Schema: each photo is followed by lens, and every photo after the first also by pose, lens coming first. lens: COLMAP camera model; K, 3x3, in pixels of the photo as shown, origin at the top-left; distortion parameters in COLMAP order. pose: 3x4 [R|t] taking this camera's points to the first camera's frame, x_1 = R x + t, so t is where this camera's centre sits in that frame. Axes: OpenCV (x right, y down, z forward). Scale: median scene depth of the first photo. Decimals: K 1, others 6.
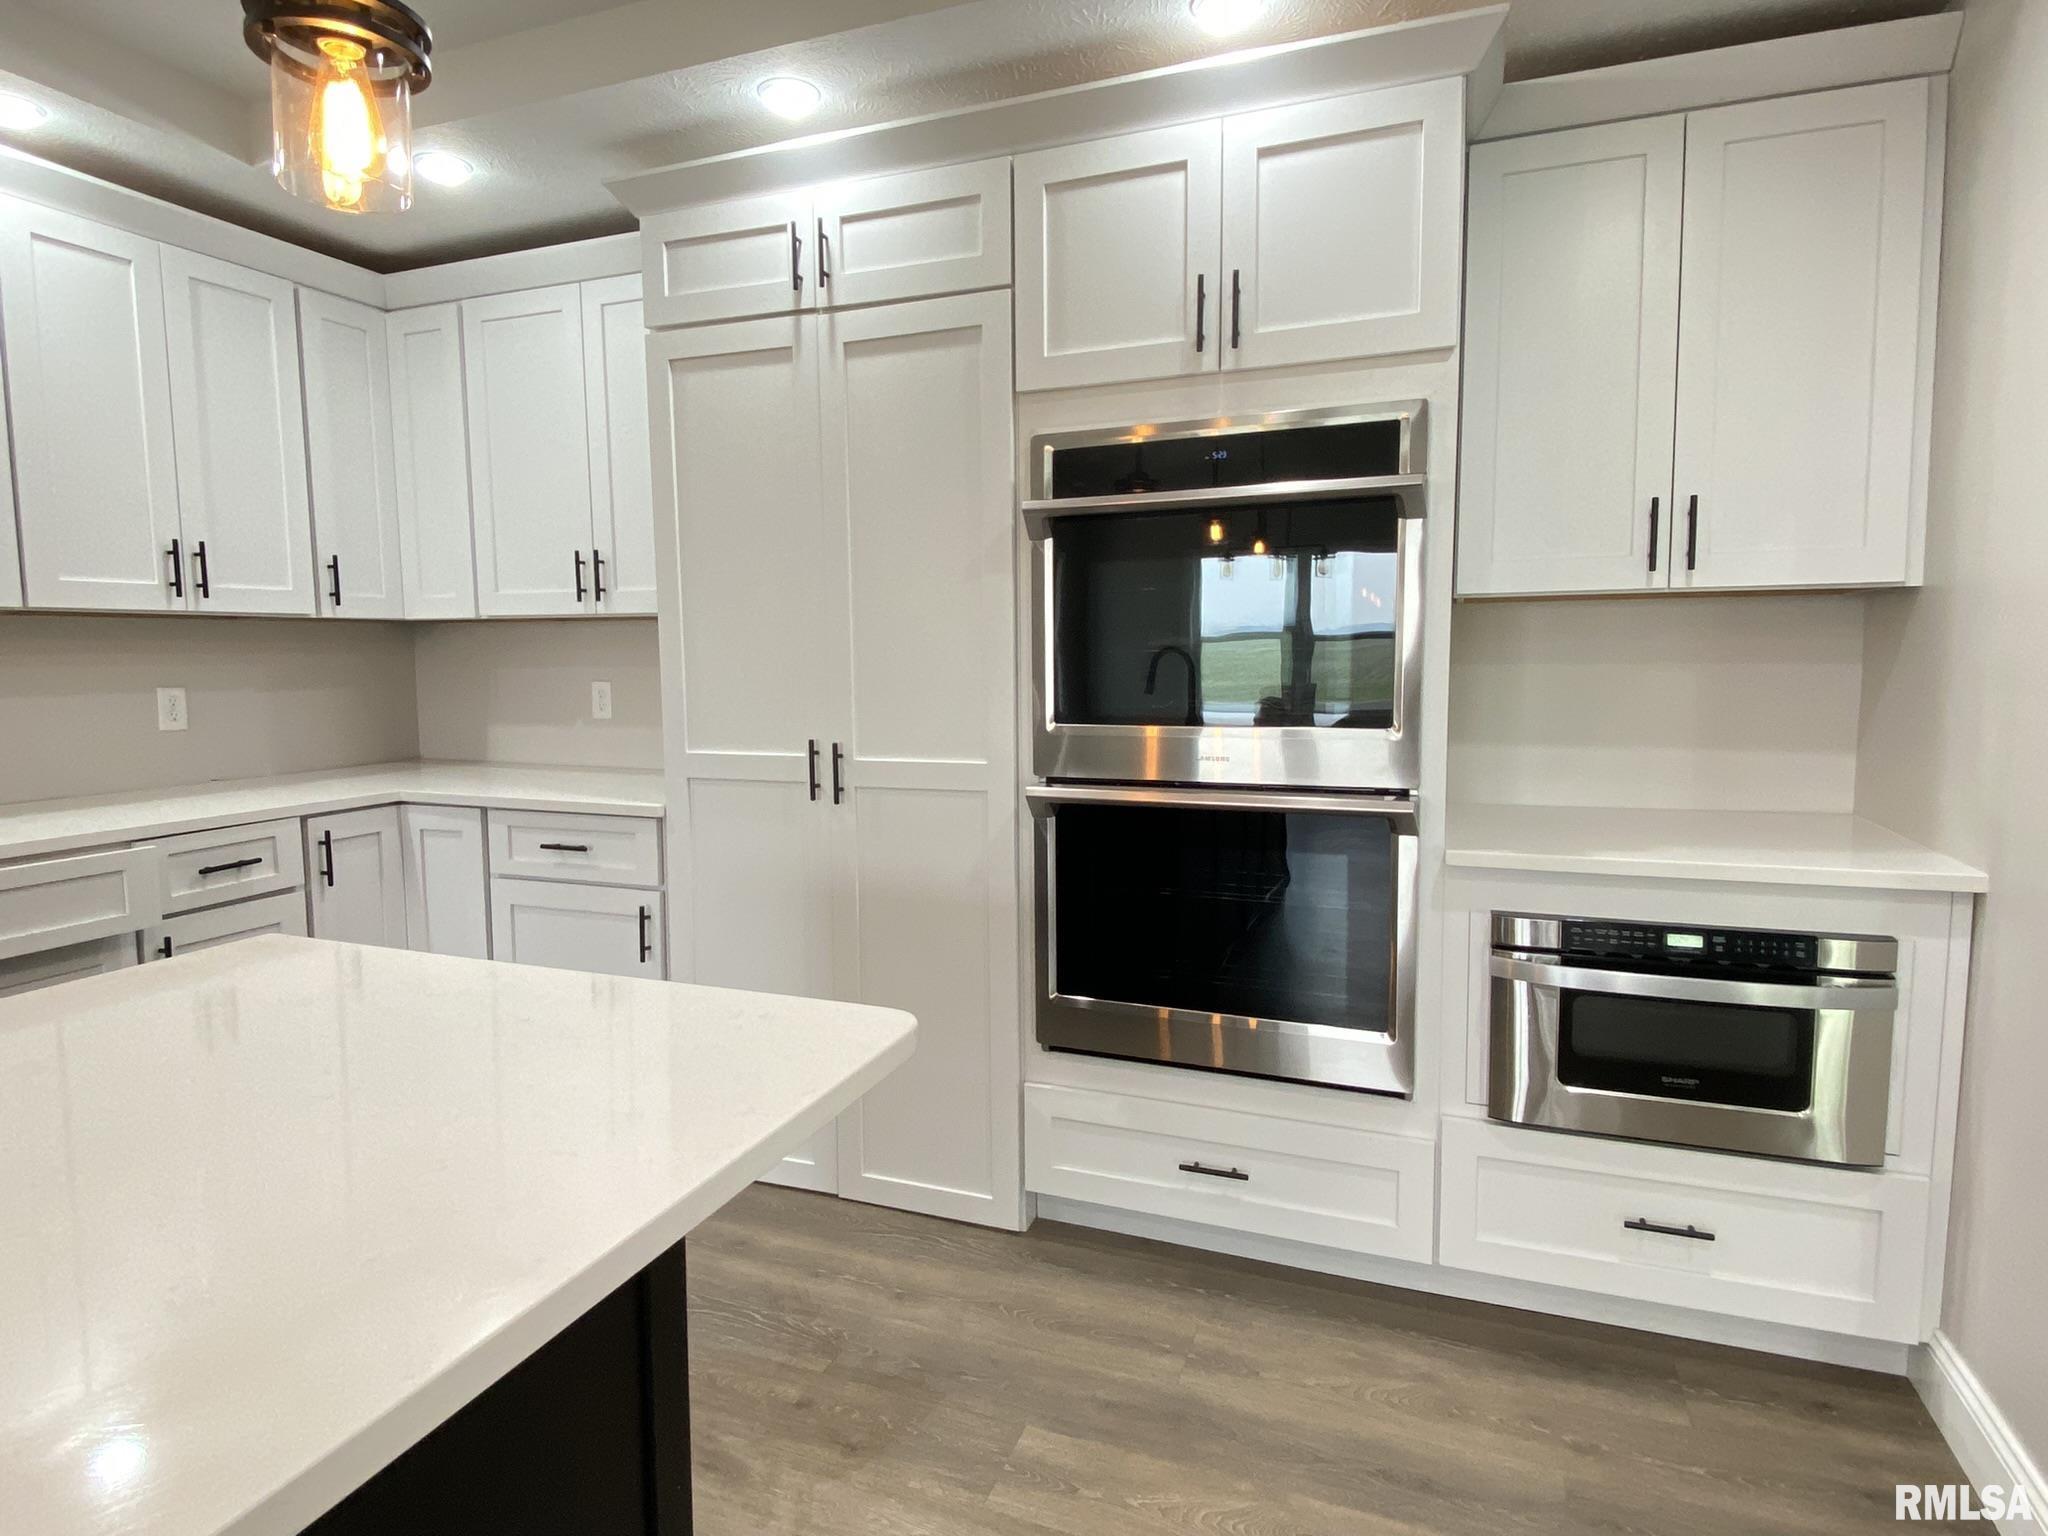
lens RADIAL K [[1131.7, 0, 1014.2], [0, 1131.7, 761.5], [0, 0, 1]] dist [0.000491, -0.000137]
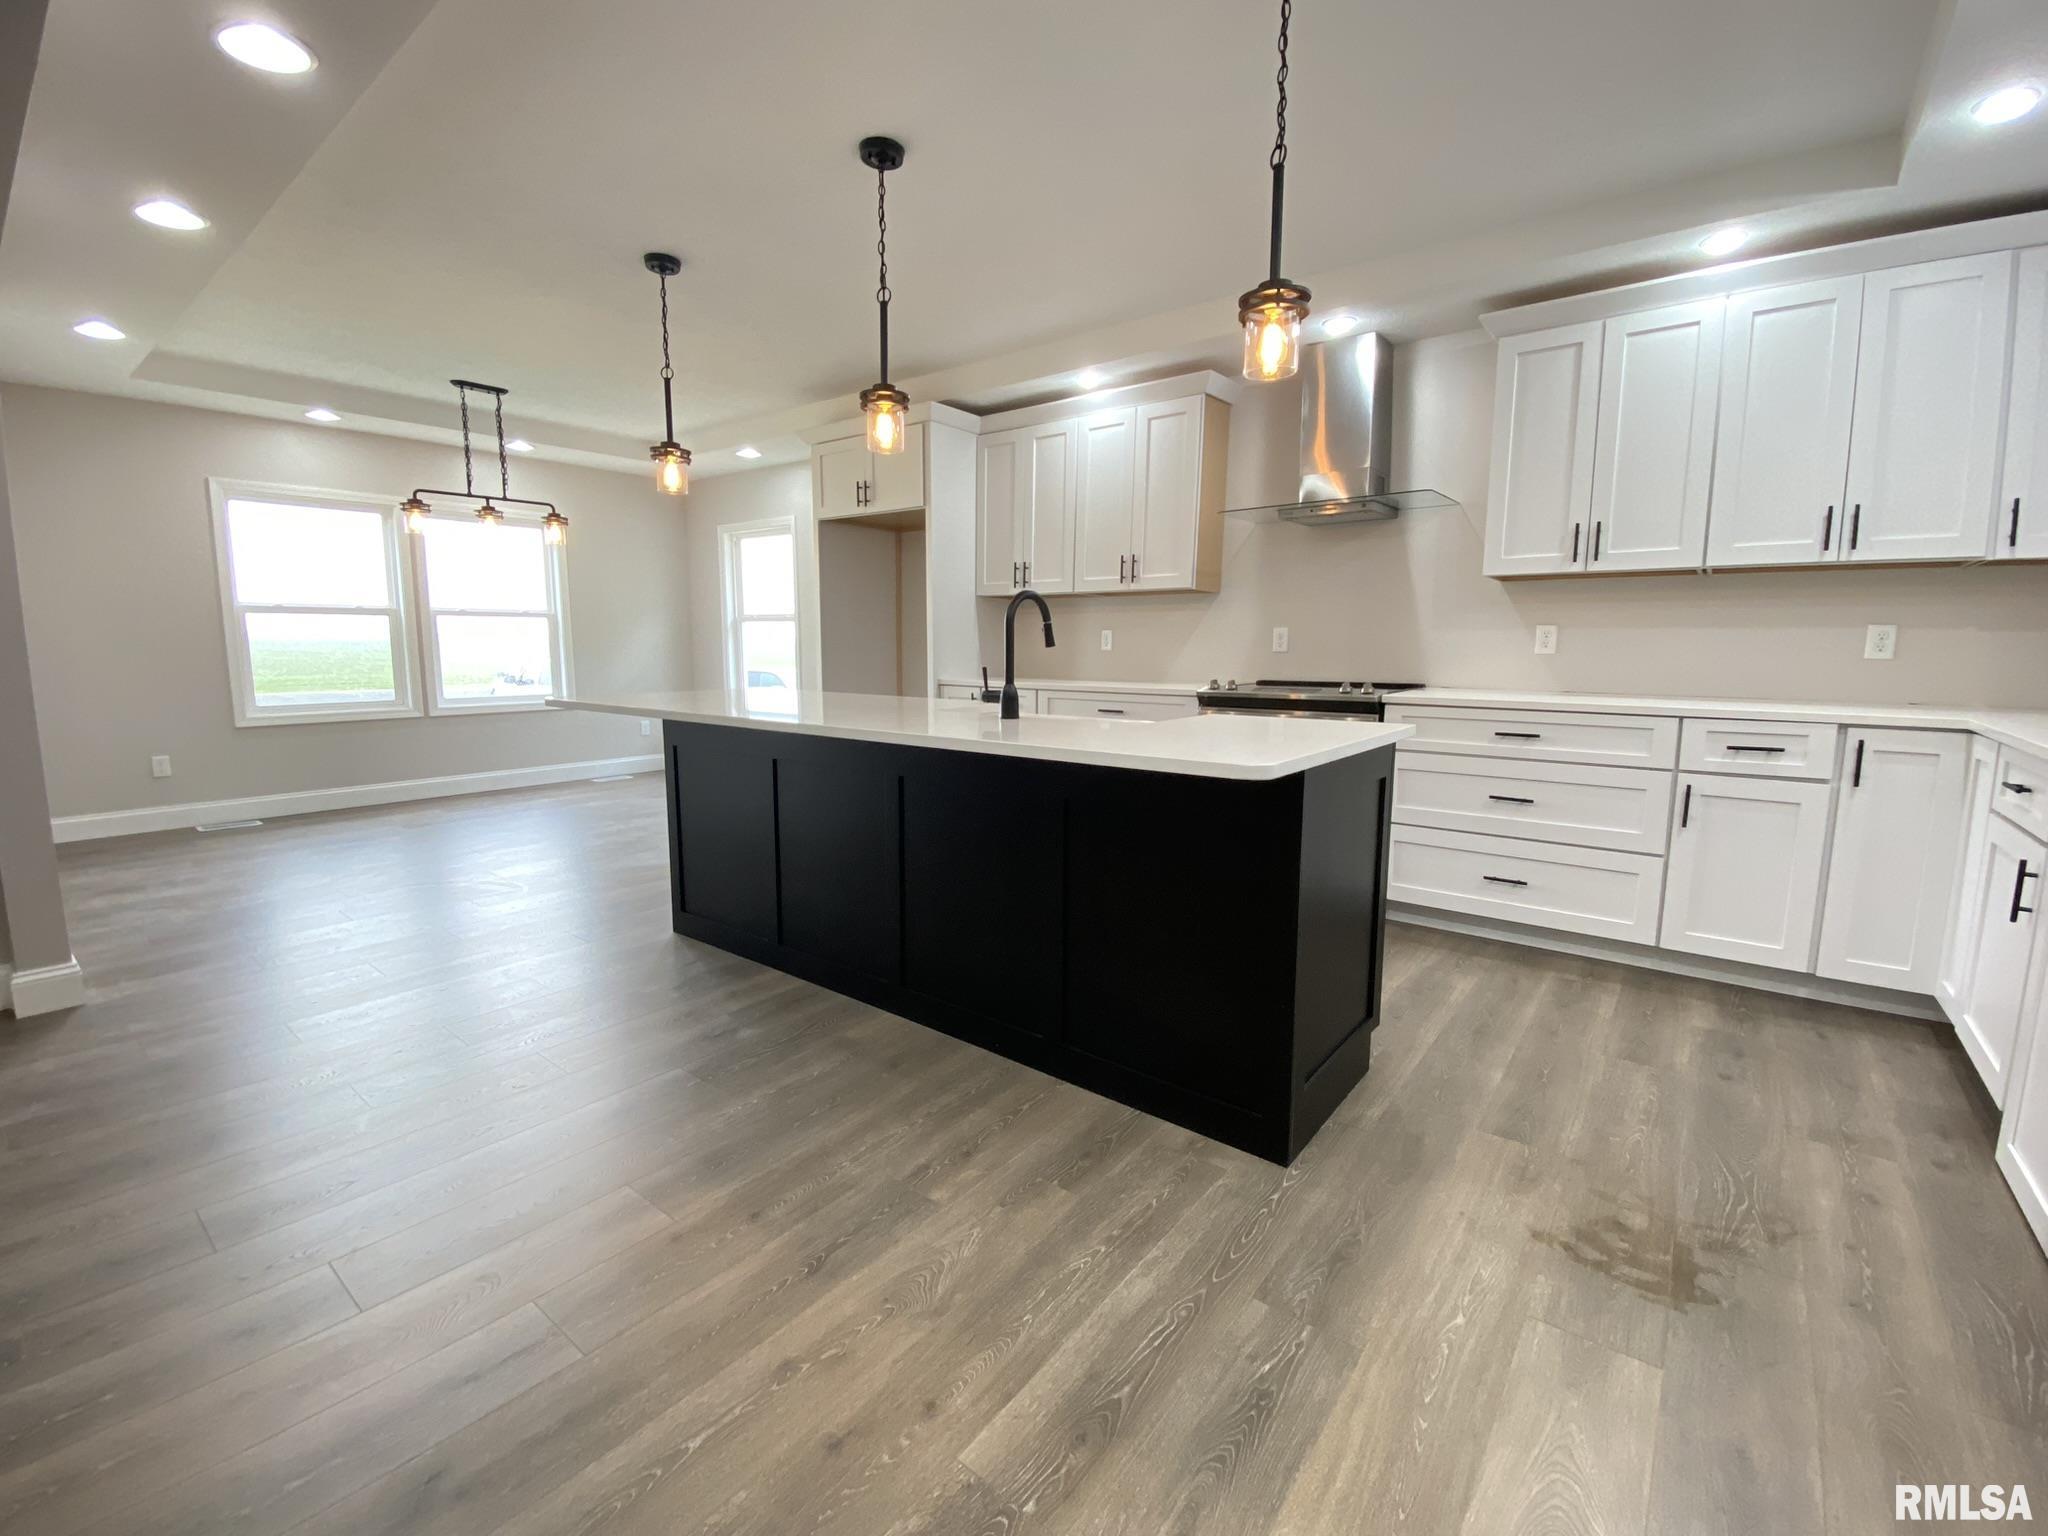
lens RADIAL K [[889.8, 0, 1013.7], [0, 889.8, 761.9], [0, 0, 1]] dist [-0.015398, -0.000604]
pose [[-0.291613, 0.138660, -0.946433, 0.698669], [-0.100961, 0.979449, 0.174605, 0.016862], [0.951193, 0.146470, -0.271621, 0.540956]]
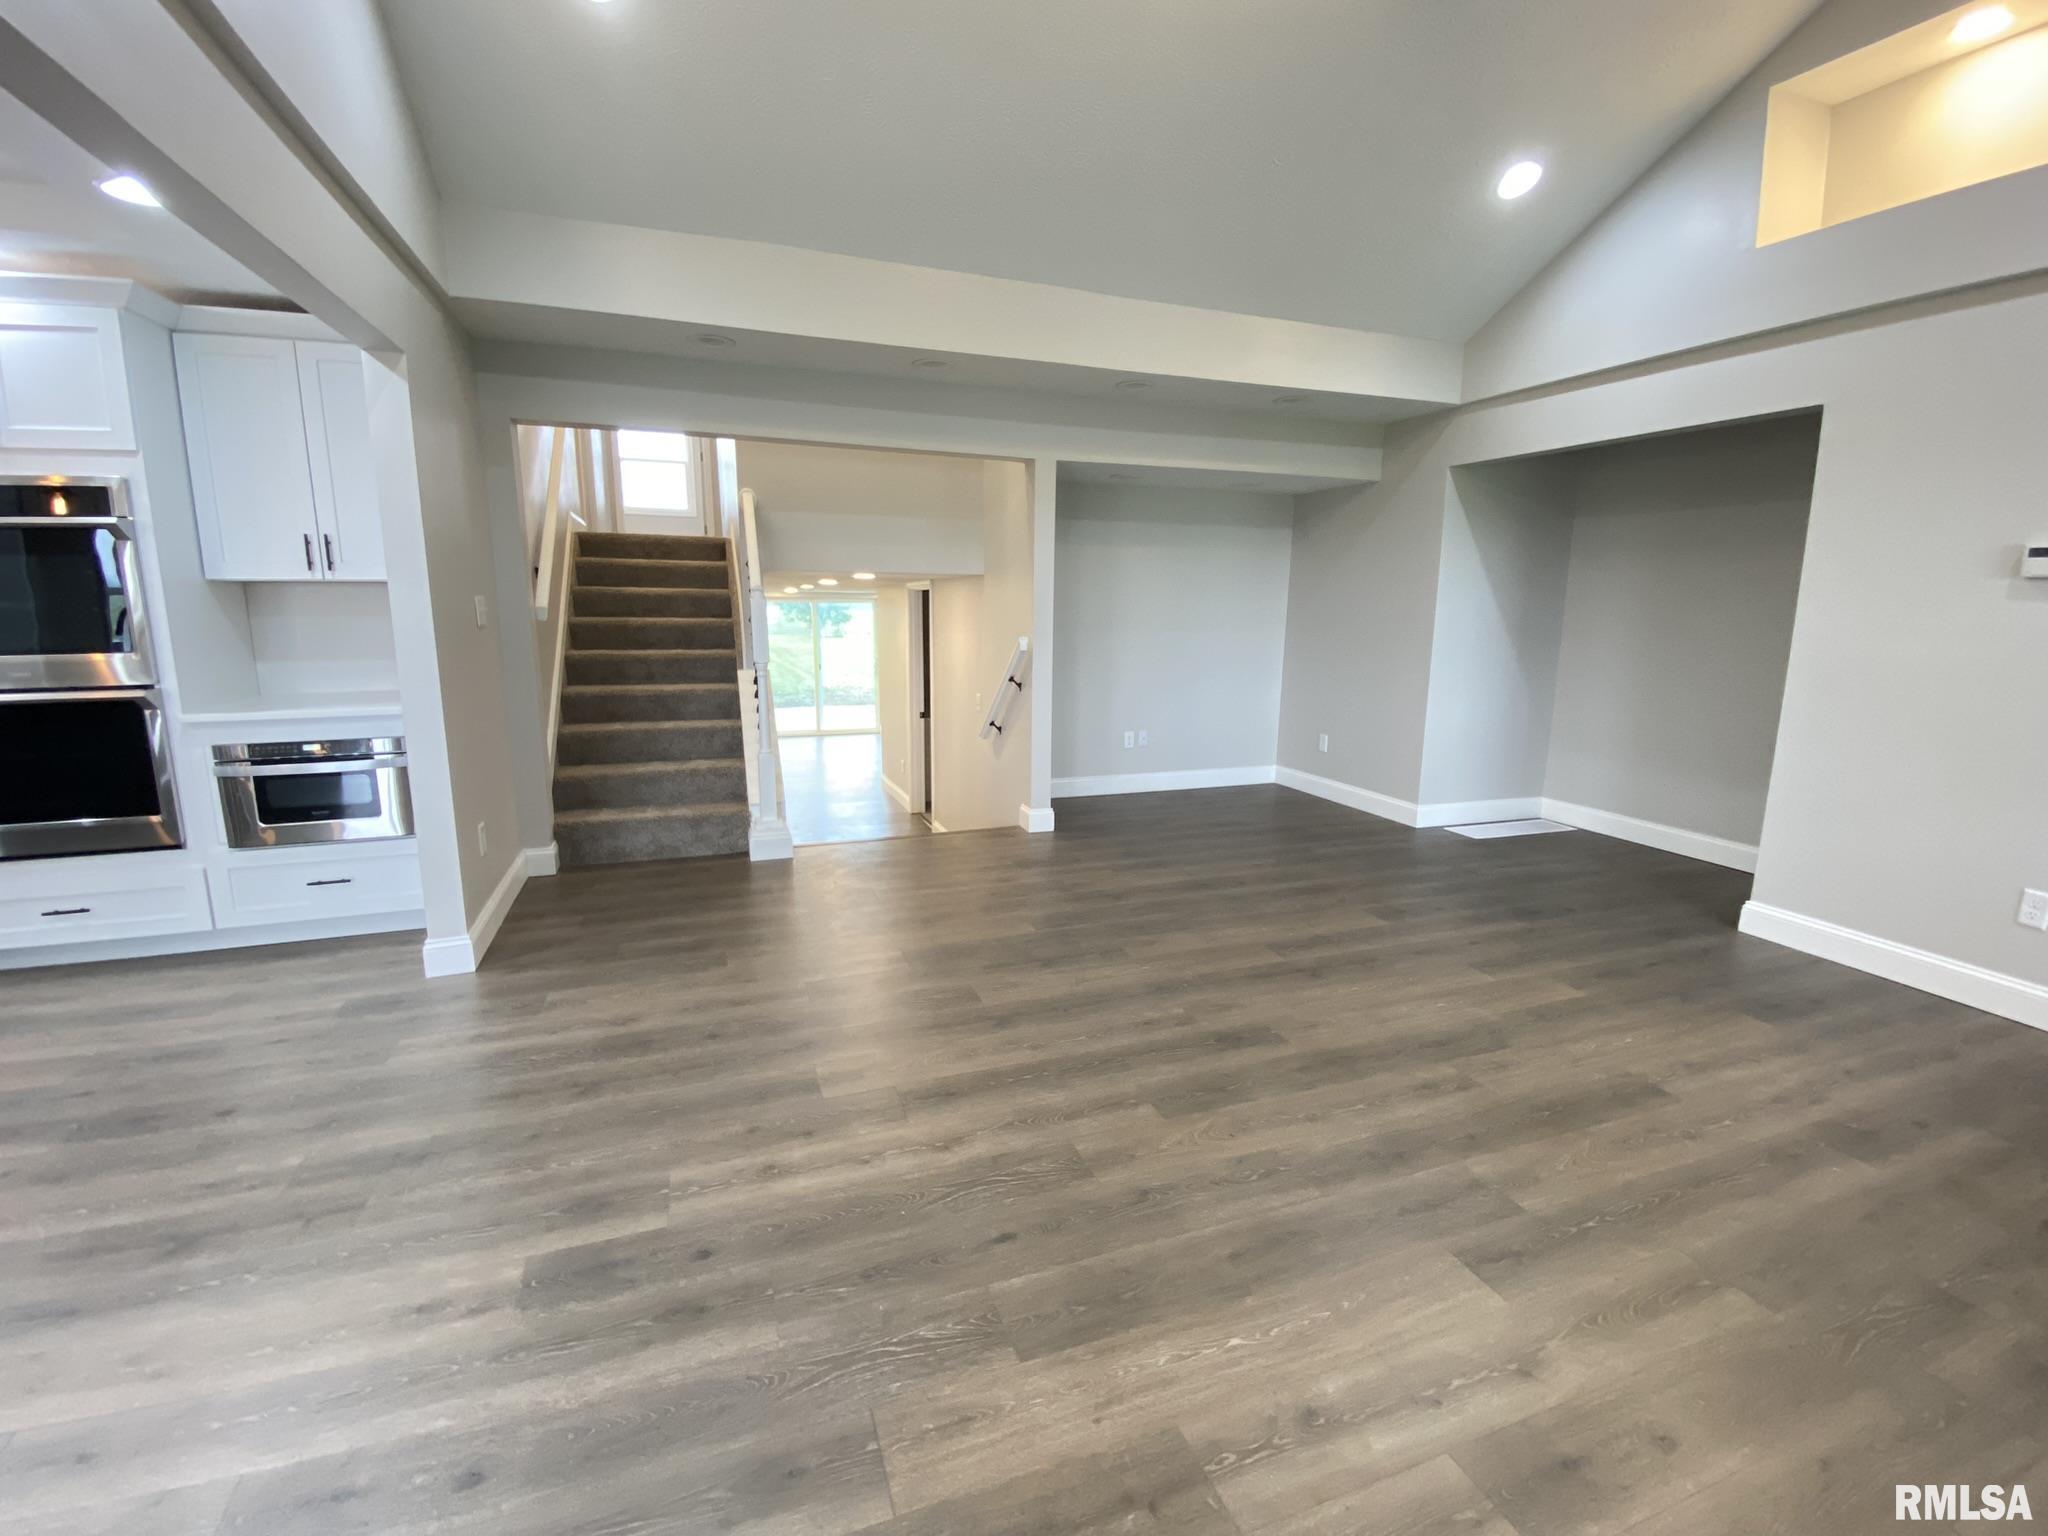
lens RADIAL K [[889.8, 0, 1020.1], [0, 889.8, 761.5], [0, 0, 1]] dist [-0.015398, -0.000604]
pose [[0.755680, -0.105150, 0.646445, 0.447101], [0.051217, 0.993493, 0.101729, 0.070924], [-0.652936, -0.043766, 0.756148, -0.980370]]
